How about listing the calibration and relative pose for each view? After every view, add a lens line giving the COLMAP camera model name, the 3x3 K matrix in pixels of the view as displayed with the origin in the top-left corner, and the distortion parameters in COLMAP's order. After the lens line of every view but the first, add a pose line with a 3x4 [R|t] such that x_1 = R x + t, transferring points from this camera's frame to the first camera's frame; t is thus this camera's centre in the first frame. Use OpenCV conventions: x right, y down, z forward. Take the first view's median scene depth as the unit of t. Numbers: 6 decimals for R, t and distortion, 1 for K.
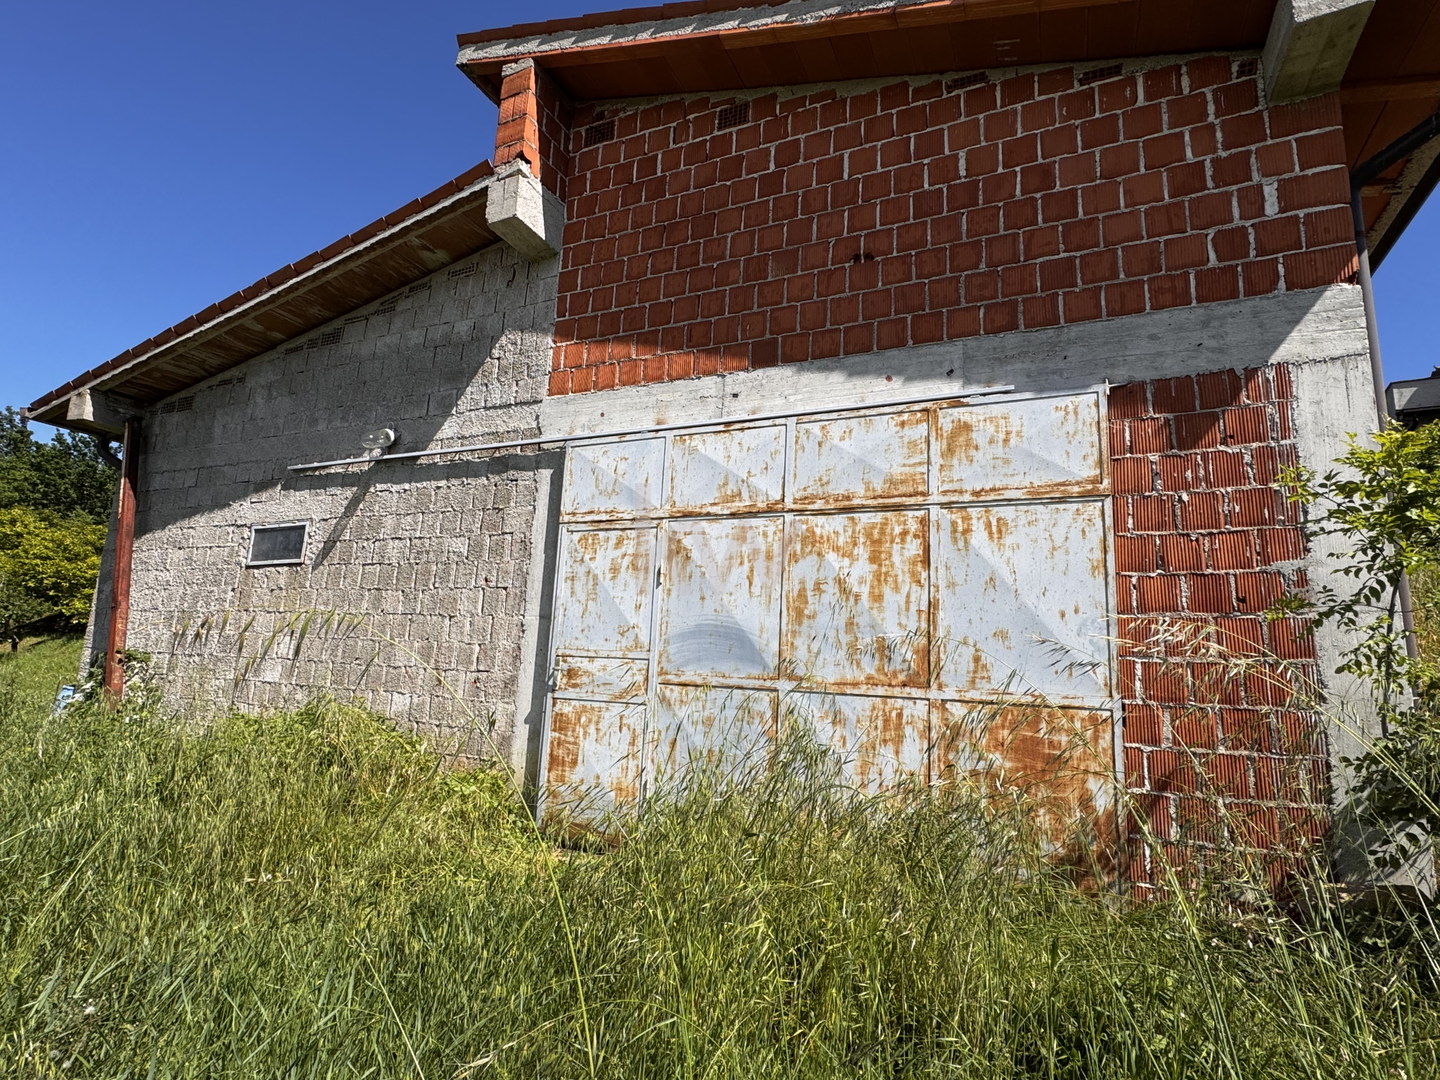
lens RADIAL K [[748.2, 0, 718.8], [0, 748.2, 537.2], [0, 0, 1]] dist [0.004722, -0.000886]
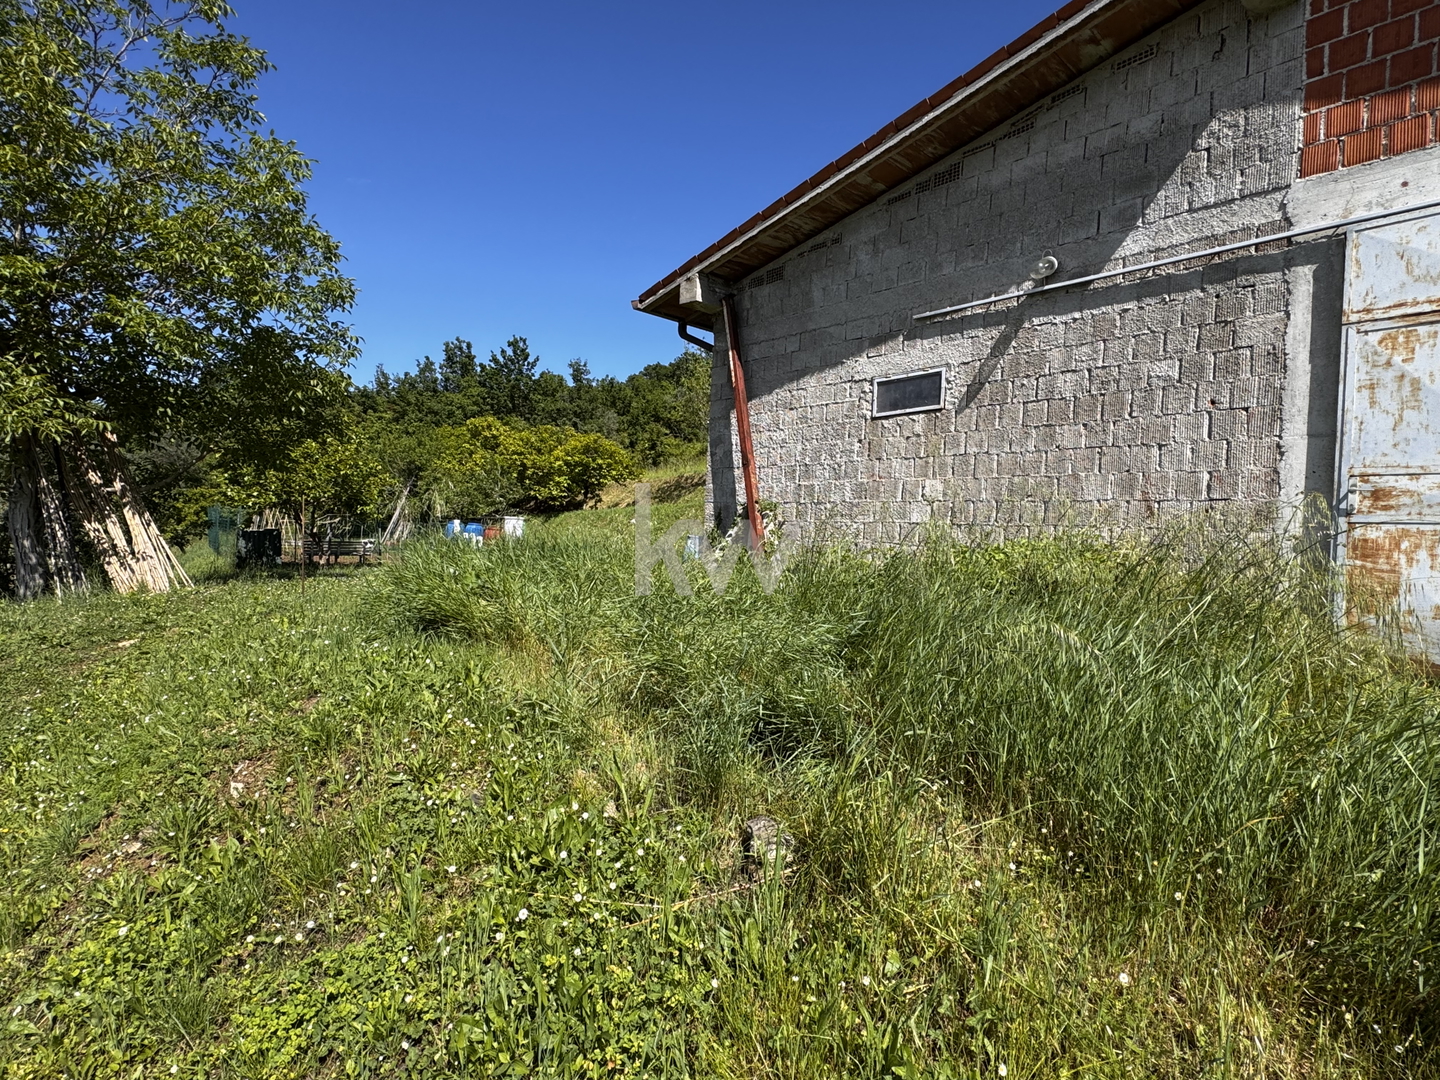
lens RADIAL K [[748.2, 0, 718.3], [0, 748.2, 540.1], [0, 0, 1]] dist [0.004722, -0.000886]
pose [[0.921573, -0.004384, -0.388180, -0.467692], [0.065340, 0.987423, 0.143970, 0.047363], [0.382666, -0.158042, 0.910269, -0.086200]]
